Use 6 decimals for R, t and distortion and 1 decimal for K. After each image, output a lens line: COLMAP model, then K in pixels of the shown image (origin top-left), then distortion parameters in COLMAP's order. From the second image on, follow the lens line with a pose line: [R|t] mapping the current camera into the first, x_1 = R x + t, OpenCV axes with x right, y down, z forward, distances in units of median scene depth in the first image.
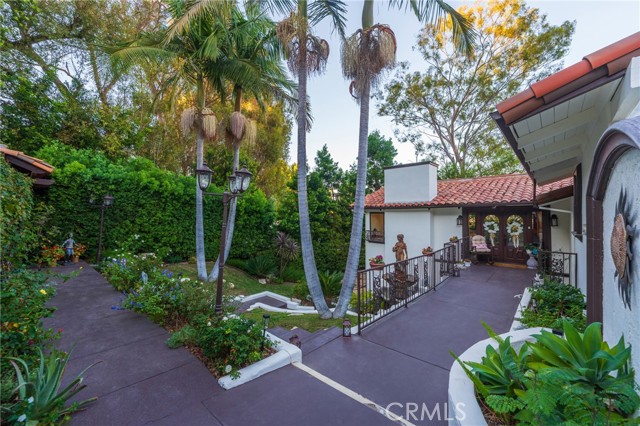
lens RADIAL K [[257.3, 0, 319.4], [0, 257.3, 212.0], [0, 0, 1]] dist [-0.001937, 0.000453]
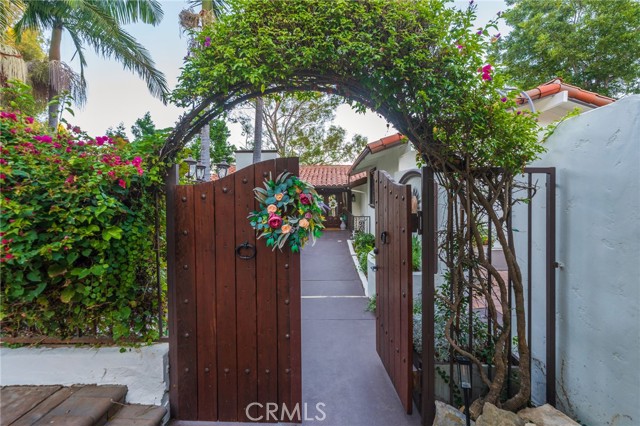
lens RADIAL K [[282.2, 0, 332.6], [0, 282.2, 192.8], [0, 0, 1]] dist [0.000178, -0.000014]
pose [[0.725803, -0.005969, 0.687876, -0.222810], [0.002883, 0.999980, 0.005636, -0.004707], [-0.687896, -0.002108, 0.725806, -0.104953]]
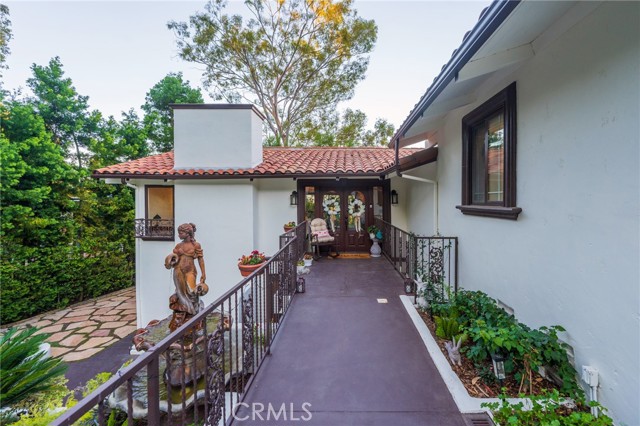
lens RADIAL K [[257.3, 0, 338.4], [0, 257.3, 201.3], [0, 0, 1]] dist [-0.001937, 0.000453]
pose [[0.738675, 0.000370, 0.674062, 0.119001], [-0.007195, 0.999947, 0.007336, 0.025061], [-0.674024, -0.010269, 0.738639, 0.292467]]
